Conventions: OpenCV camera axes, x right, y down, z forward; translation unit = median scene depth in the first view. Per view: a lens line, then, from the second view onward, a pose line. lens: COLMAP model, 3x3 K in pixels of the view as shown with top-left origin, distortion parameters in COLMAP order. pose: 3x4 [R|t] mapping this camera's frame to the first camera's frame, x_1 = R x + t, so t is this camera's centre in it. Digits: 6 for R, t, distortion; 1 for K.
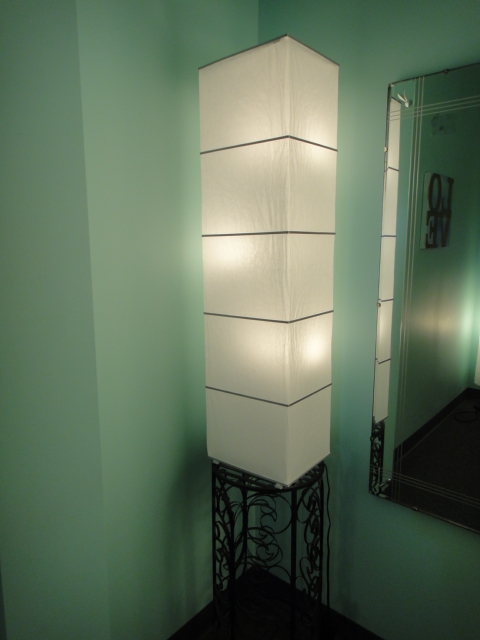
lens RADIAL K [[461.0, 0, 241.7], [0, 461.0, 320.9], [0, 0, 1]] dist [0.009042, -0.014974]
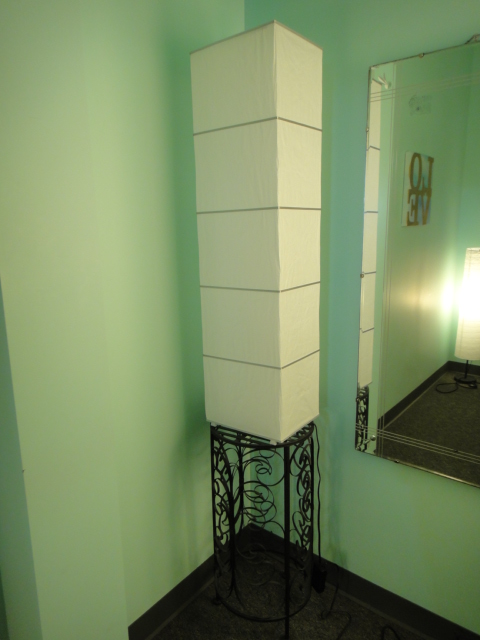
lens RADIAL K [[461.0, 0, 240.8], [0, 461.0, 322.4], [0, 0, 1]] dist [0.009042, -0.014974]
pose [[0.999384, -0.021382, 0.027838, -0.018703], [0.020334, 0.999094, 0.037392, 0.028197], [-0.028613, -0.036803, 0.998913, -0.072745]]
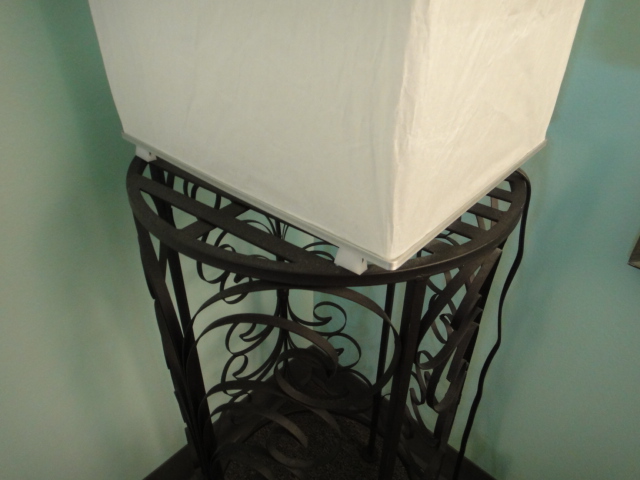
lens RADIAL K [[461.0, 0, 317.8], [0, 461.0, 236.8], [0, 0, 1]] dist [0.009042, -0.014974]
pose [[0.997984, 0.049439, -0.039803, 0.067574], [-0.027858, 0.904666, 0.425209, 0.233024], [0.057030, -0.423243, 0.904219, 0.741458]]
